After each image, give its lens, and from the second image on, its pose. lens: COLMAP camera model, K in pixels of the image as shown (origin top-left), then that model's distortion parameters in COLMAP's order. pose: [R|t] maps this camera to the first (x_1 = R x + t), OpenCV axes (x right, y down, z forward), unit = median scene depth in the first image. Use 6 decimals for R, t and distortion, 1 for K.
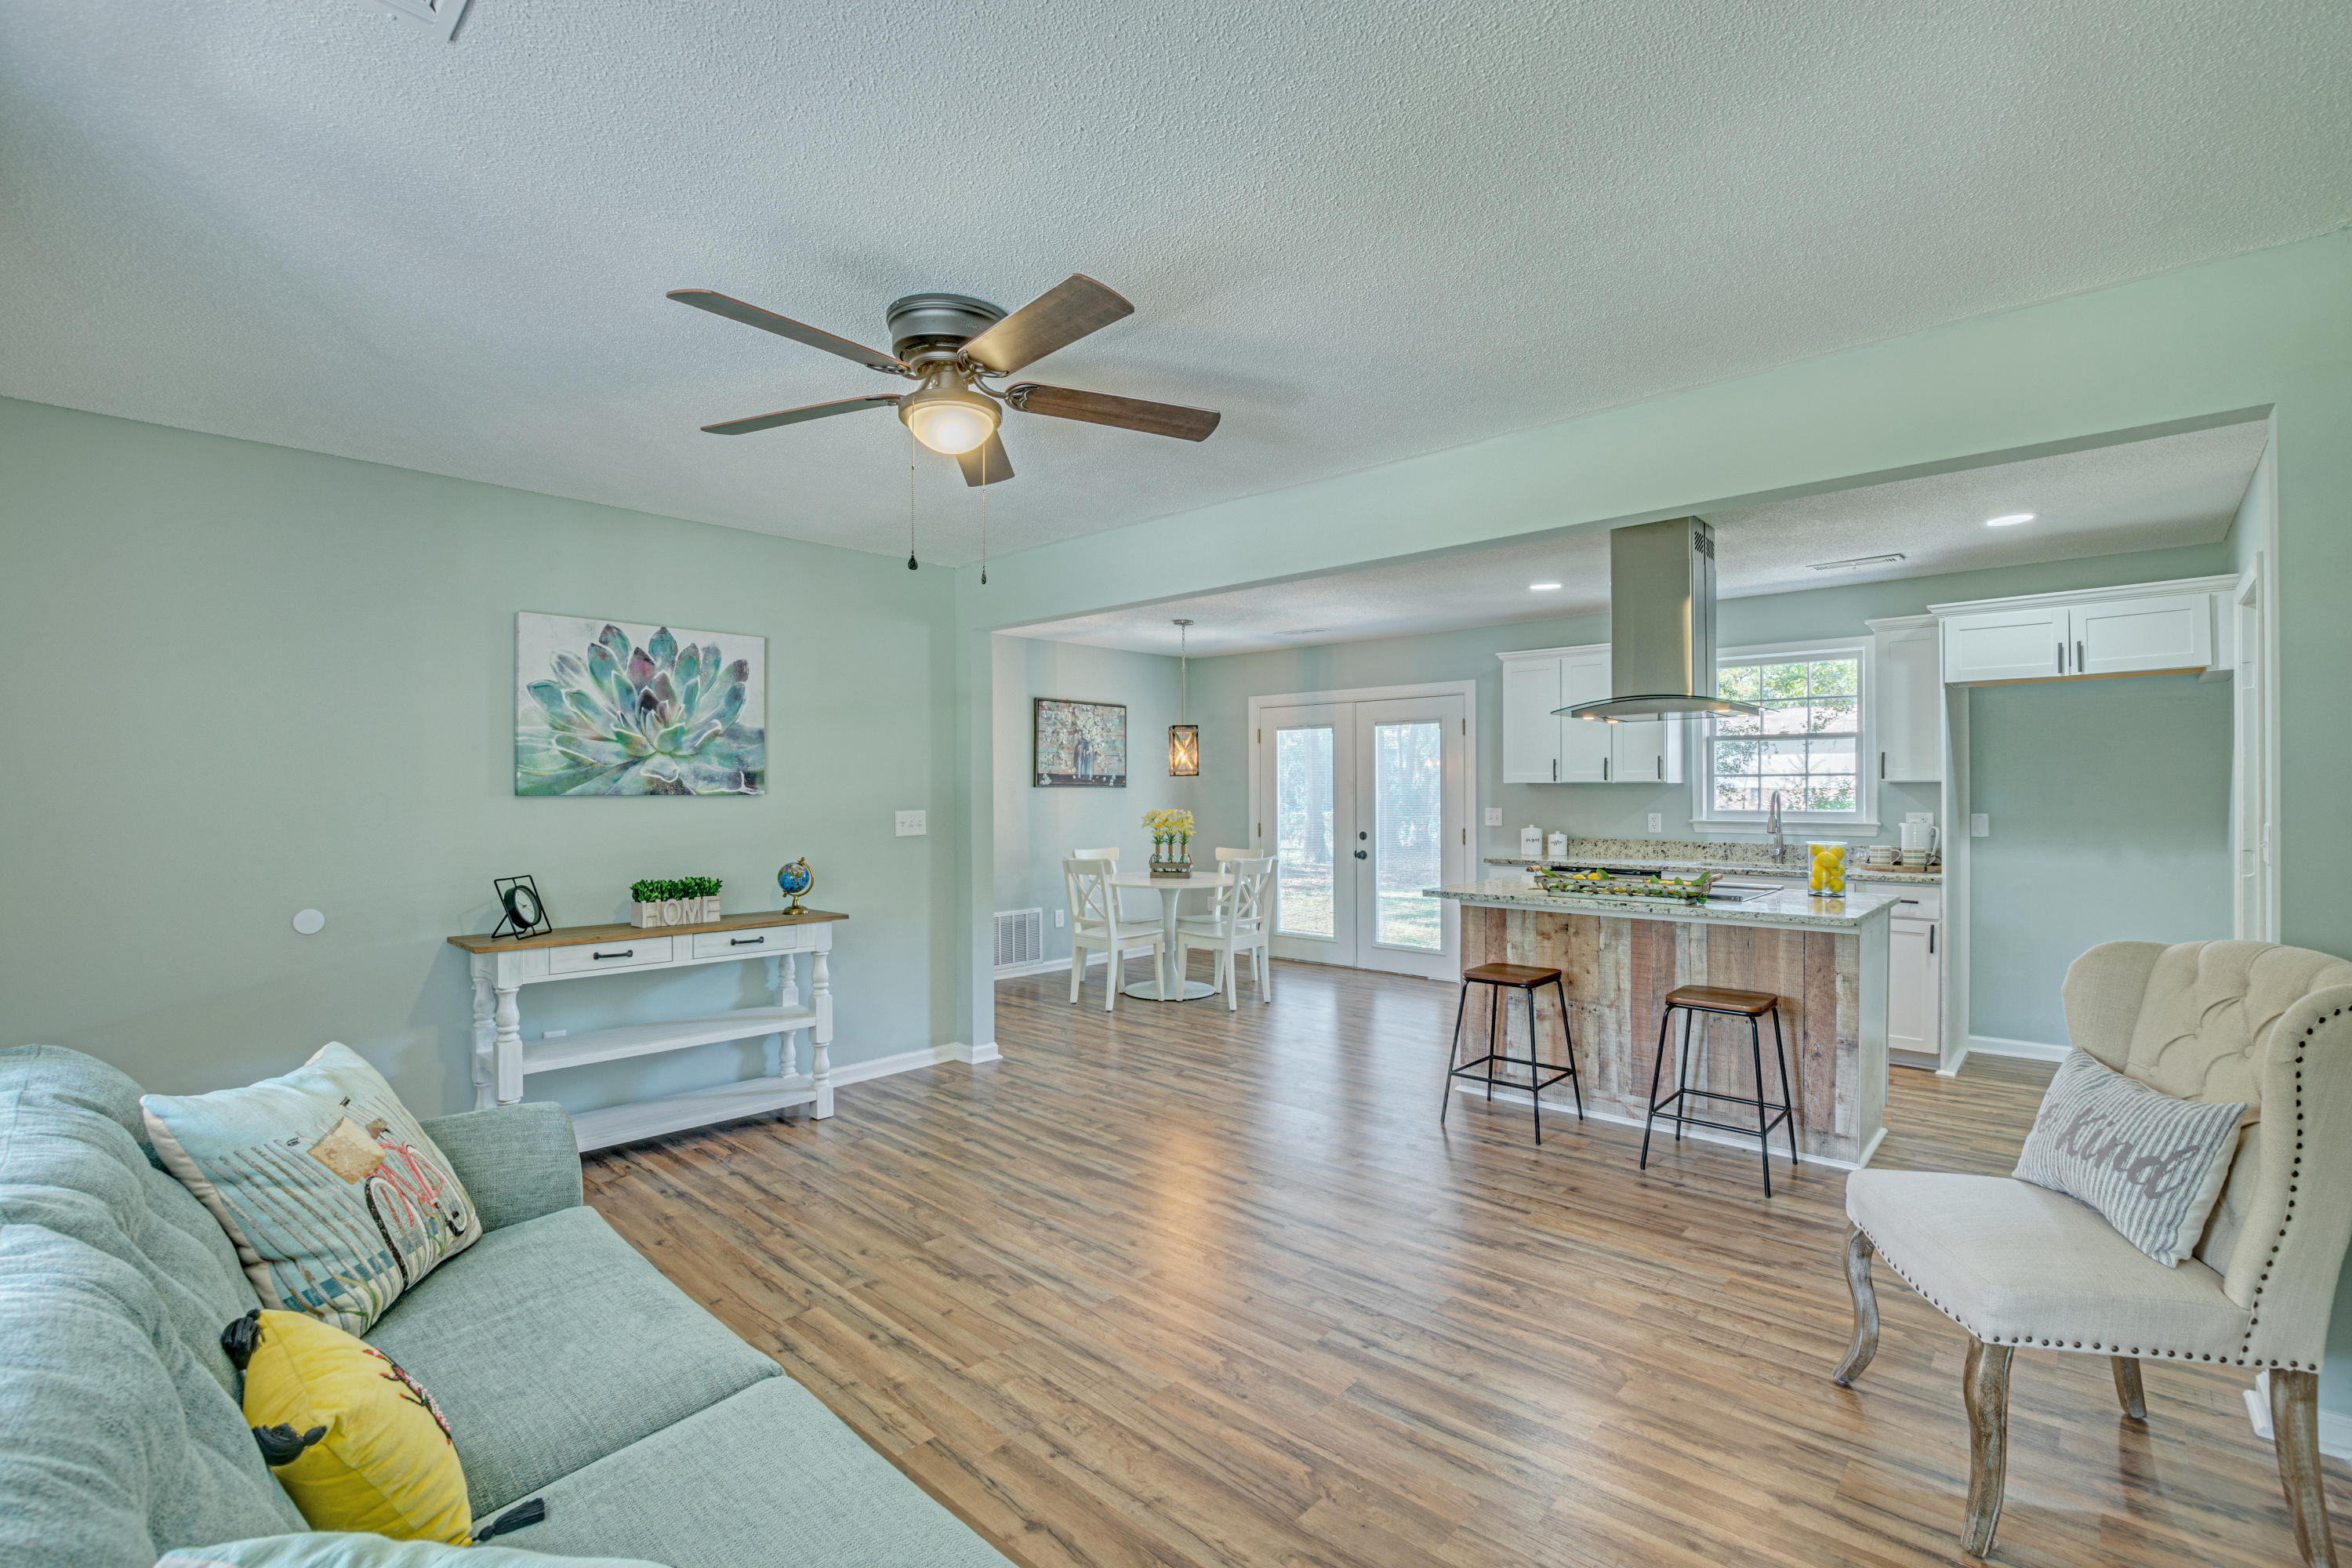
lens RADIAL K [[1041.8, 0, 1178.6], [0, 1041.8, 783.6], [0, 0, 1]] dist [-0.025063, 0.001751]
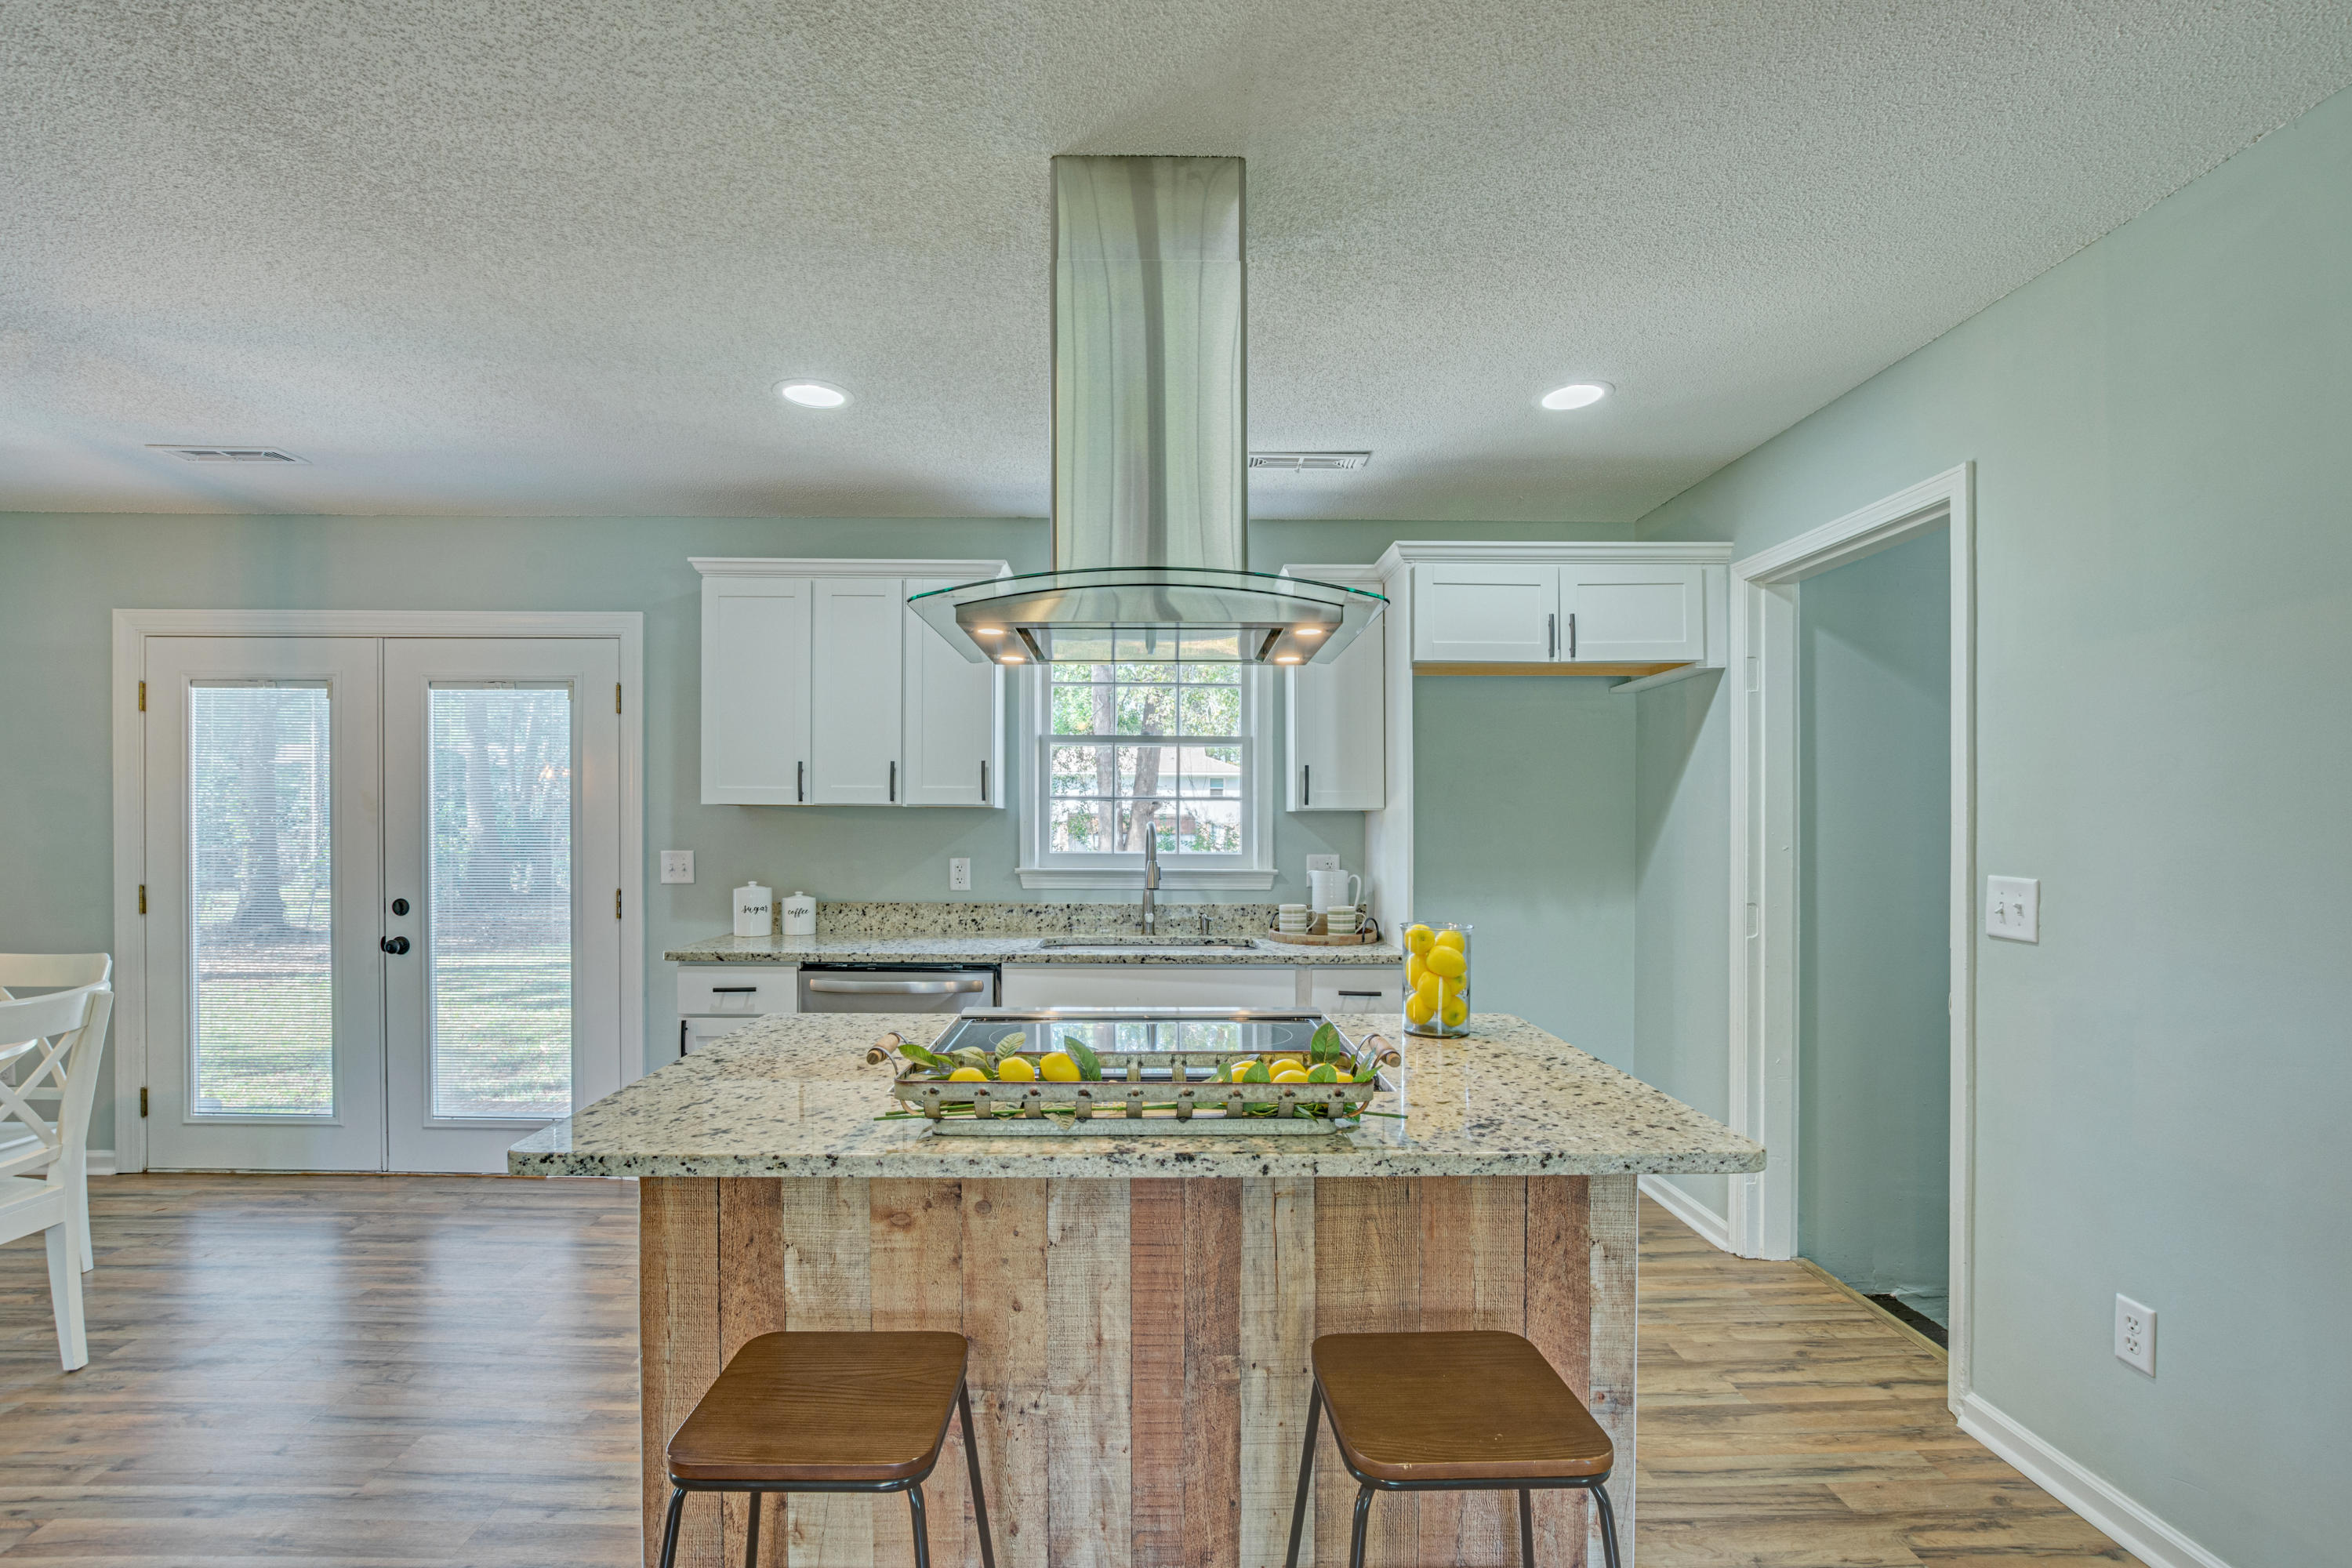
lens RADIAL K [[1041.8, 0, 1161.9], [0, 1041.8, 831.4], [0, 0, 1]] dist [-0.025063, 0.001751]
pose [[0.719489, 0.003576, 0.694495, 0.170884], [-0.012989, 0.999881, 0.008308, 0.008336], [-0.694383, -0.014999, 0.719450, 0.683053]]
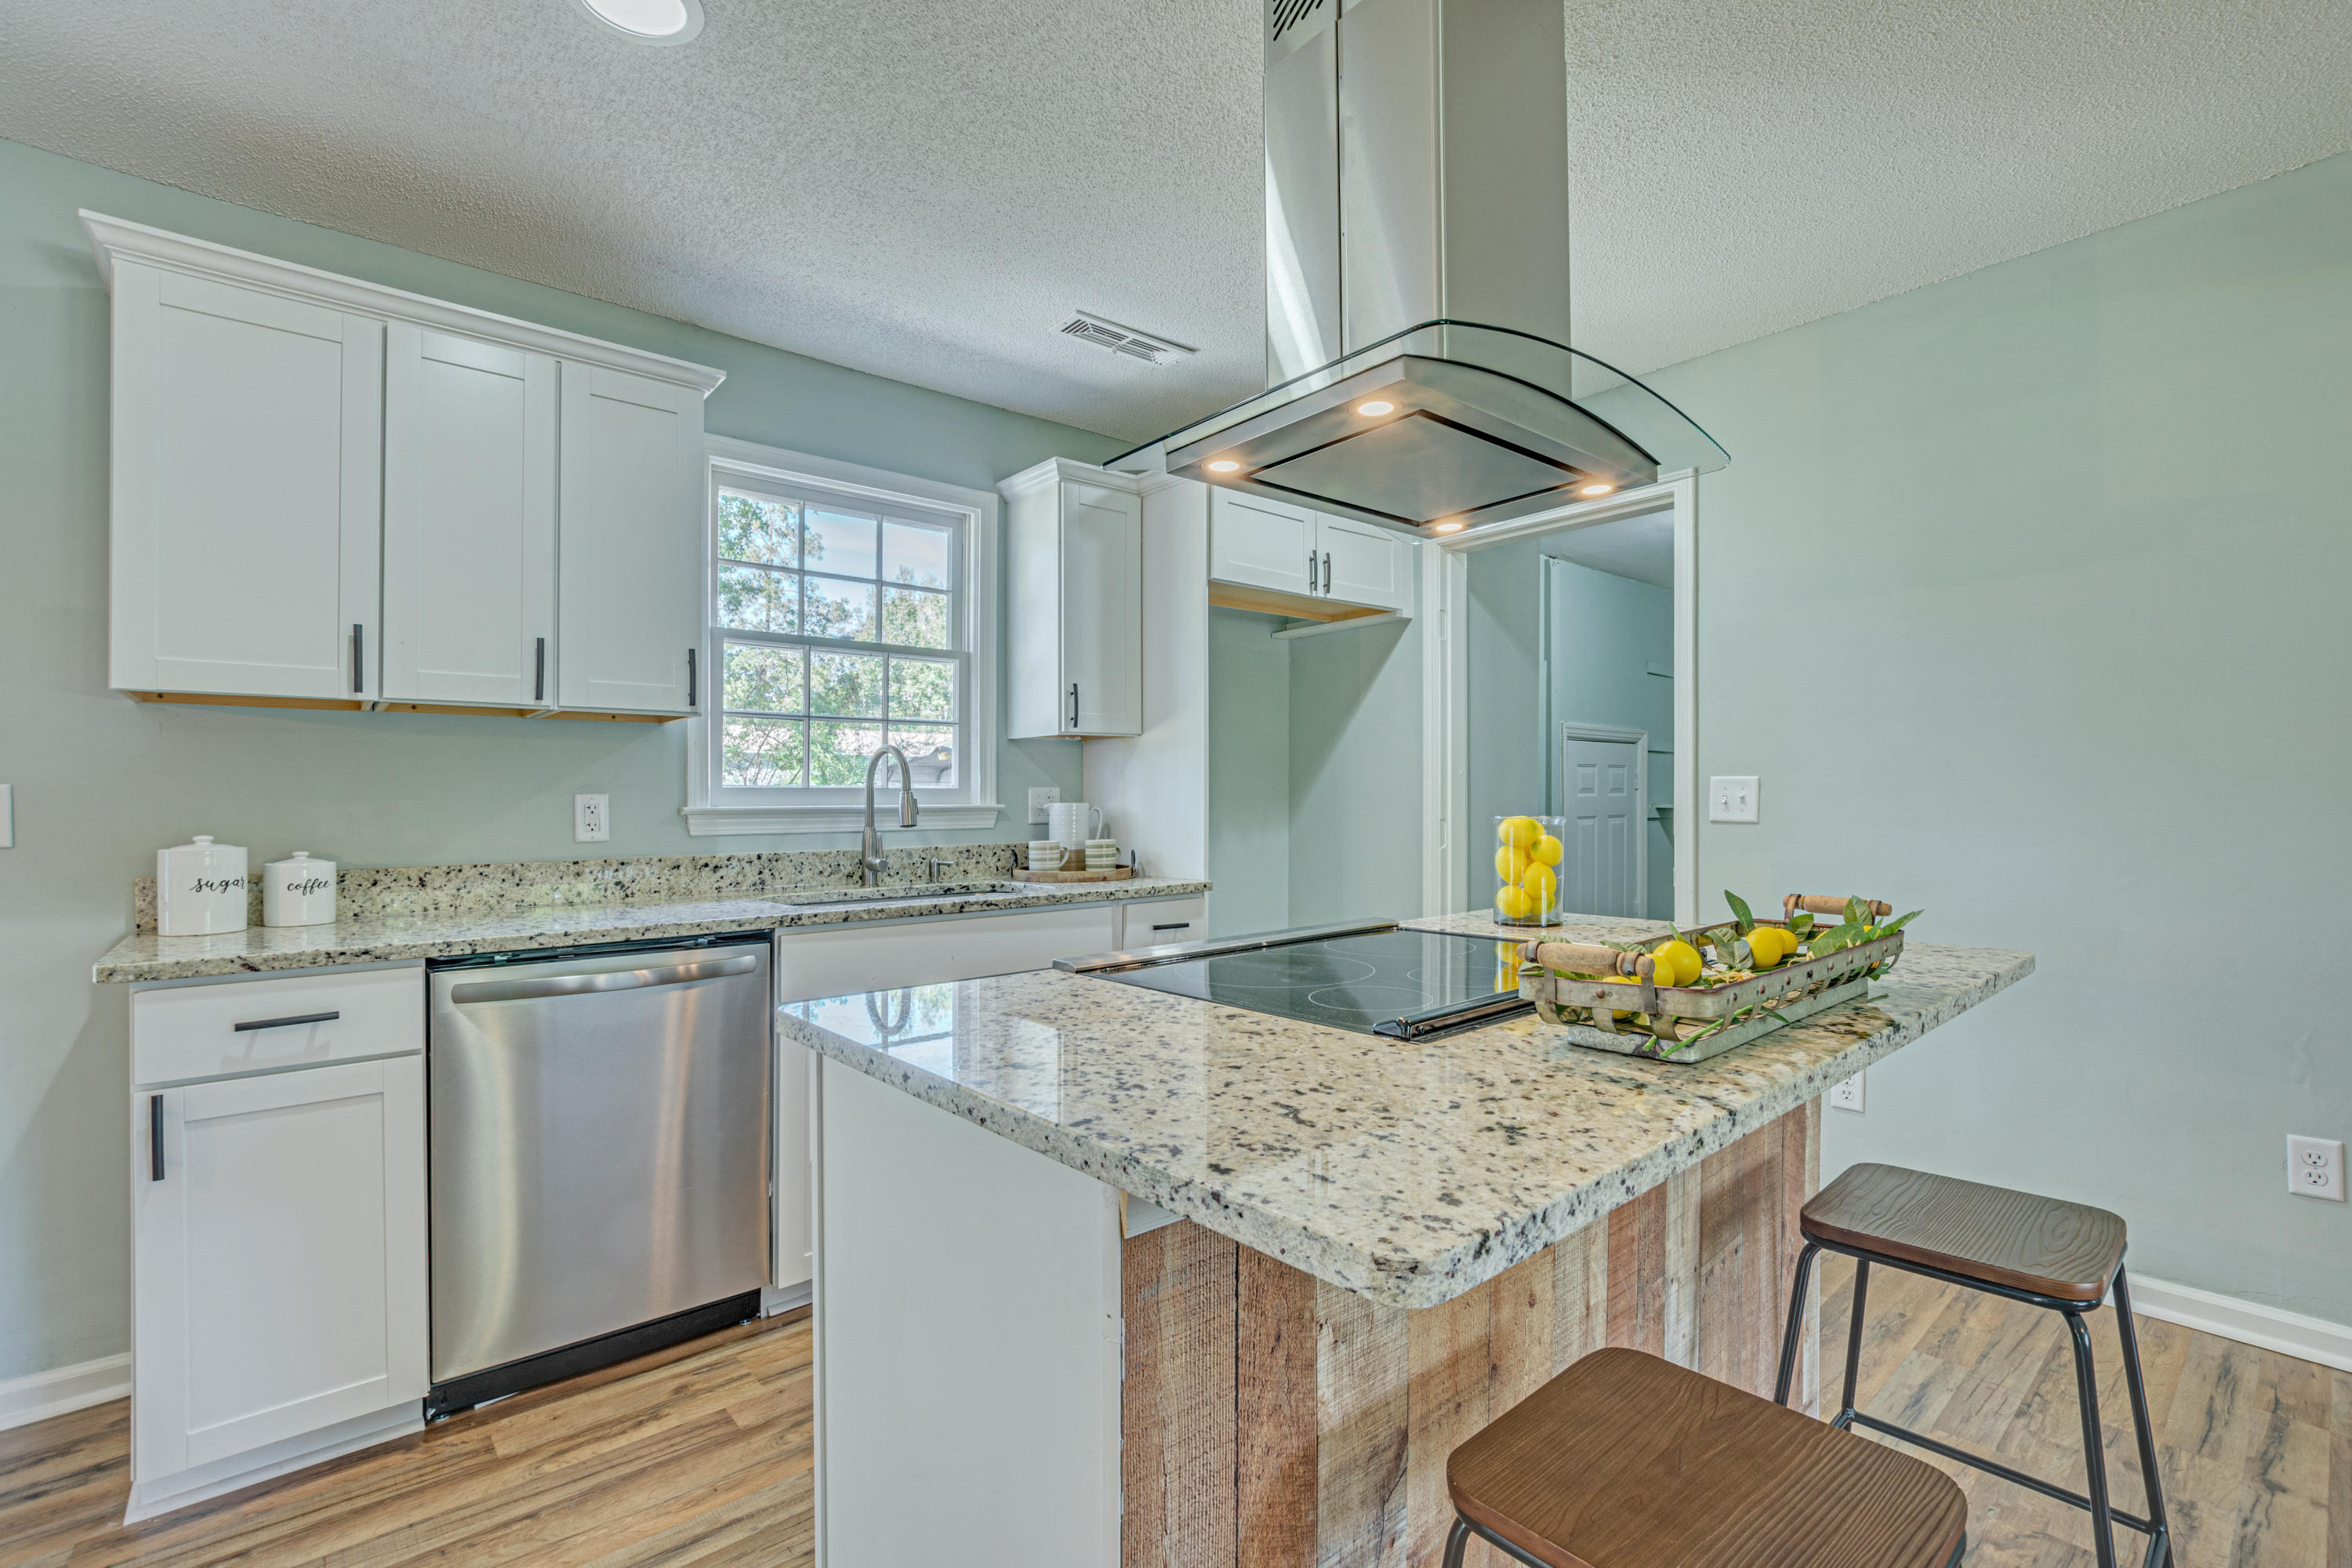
lens RADIAL K [[1041.8, 0, 1196.2], [0, 1041.8, 782.4], [0, 0, 1]] dist [-0.025063, 0.001751]
pose [[0.088584, 0.019167, 0.995884, 0.103349], [-0.000236, 0.999815, -0.019221, 0.045281], [-0.996069, 0.001467, 0.088572, 1.036398]]
